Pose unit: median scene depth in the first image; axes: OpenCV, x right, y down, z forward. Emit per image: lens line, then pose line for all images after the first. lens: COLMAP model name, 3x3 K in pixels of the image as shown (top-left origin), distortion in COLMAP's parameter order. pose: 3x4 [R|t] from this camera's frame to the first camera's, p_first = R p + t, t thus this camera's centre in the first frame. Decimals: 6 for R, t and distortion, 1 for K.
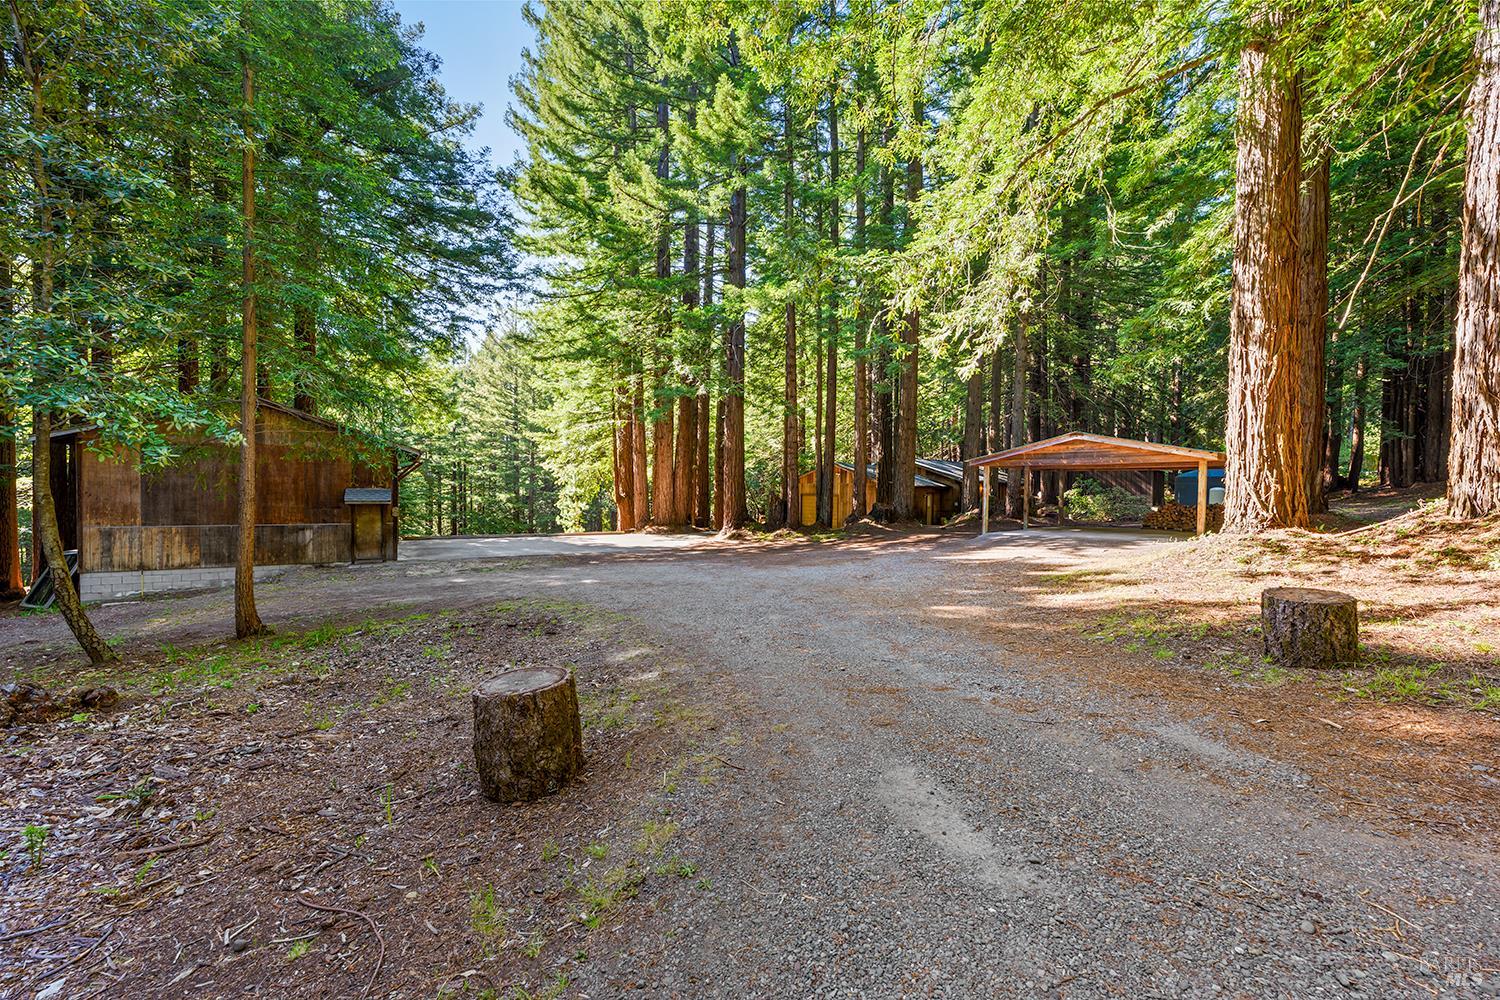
lens RADIAL K [[607.7, 0, 750.0], [0, 607.7, 500.0], [0, 0, 1]] dist [-0.000161, -0.000027]
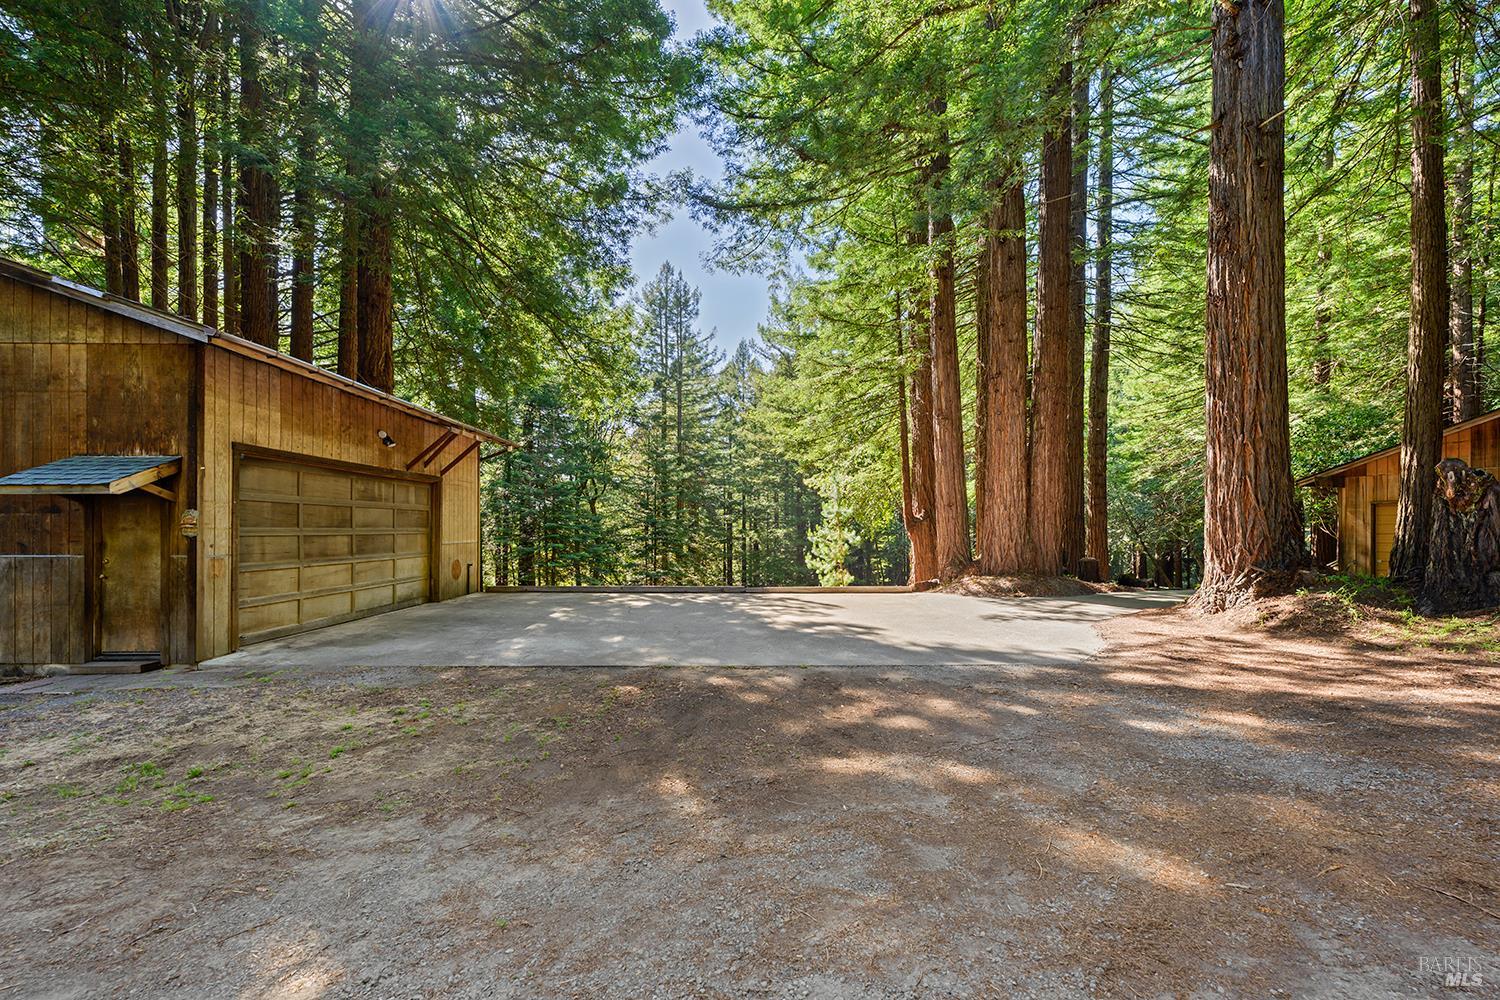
lens RADIAL K [[615.4, 0, 752.2], [0, 615.4, 530.7], [0, 0, 1]] dist [-0.000483, -0.000114]
pose [[0.872344, -0.011610, -0.488755, -0.104320], [0.001158, 0.999764, -0.021682, 0.024266], [0.488892, 0.018348, 0.872151, 0.652361]]
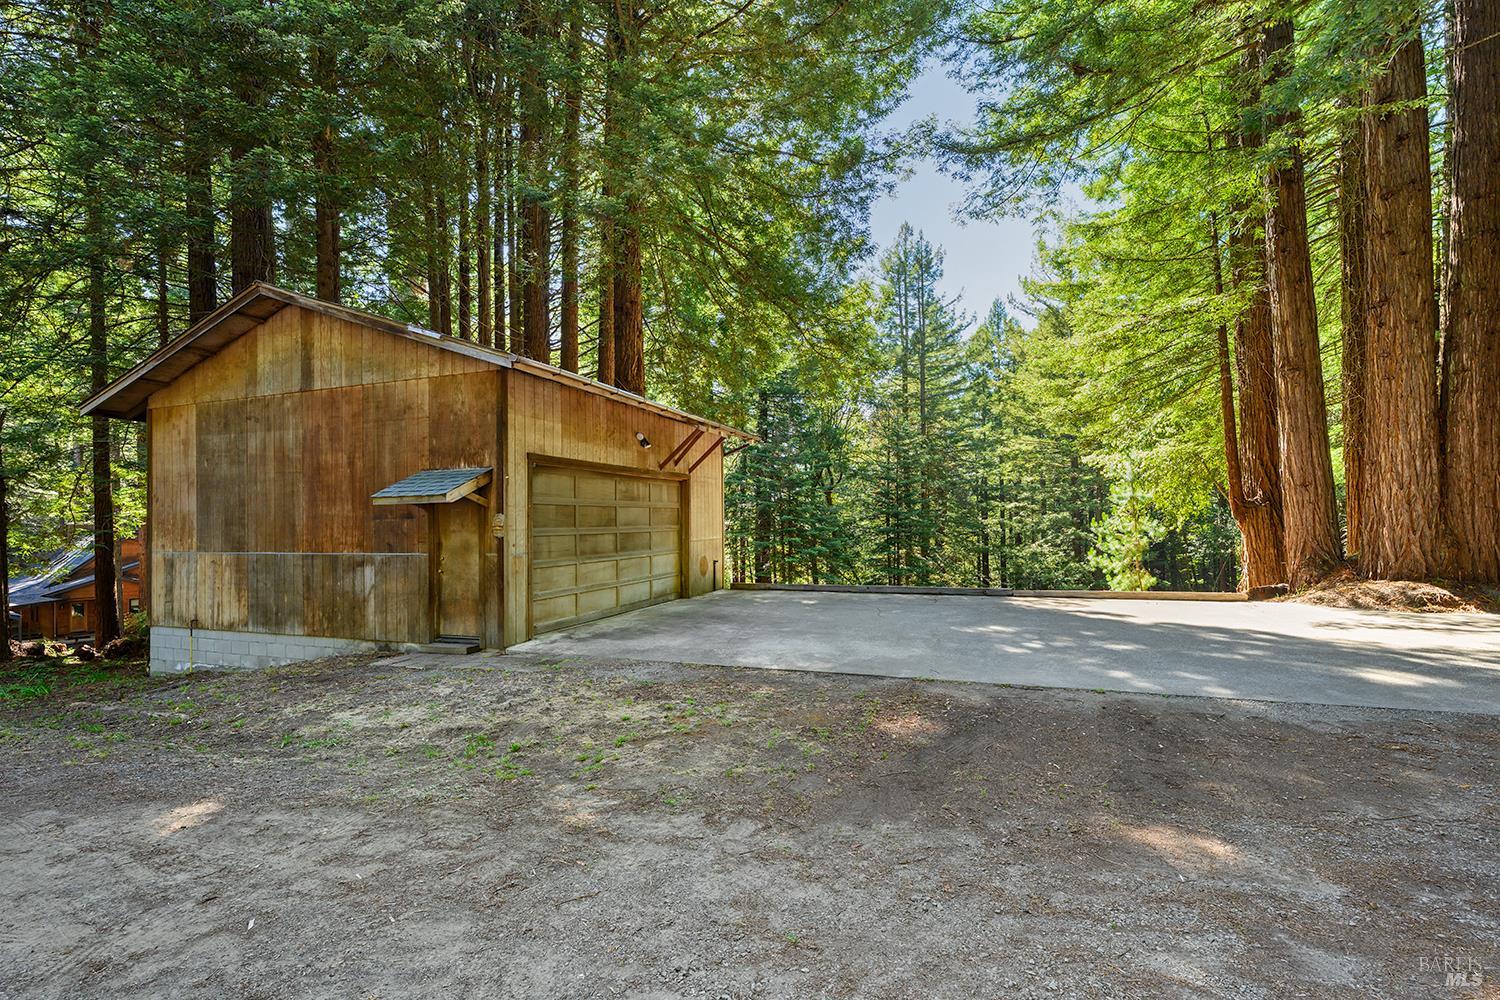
lens RADIAL K [[680.1, 0, 750.2], [0, 680.1, 514.6], [0, 0, 1]] dist [-0.000875, 0.000006]
pose [[0.638643, -0.031242, -0.768869, -0.107572], [0.007816, 0.999387, -0.034116, 0.021975], [0.769464, 0.015778, 0.638496, 0.646060]]
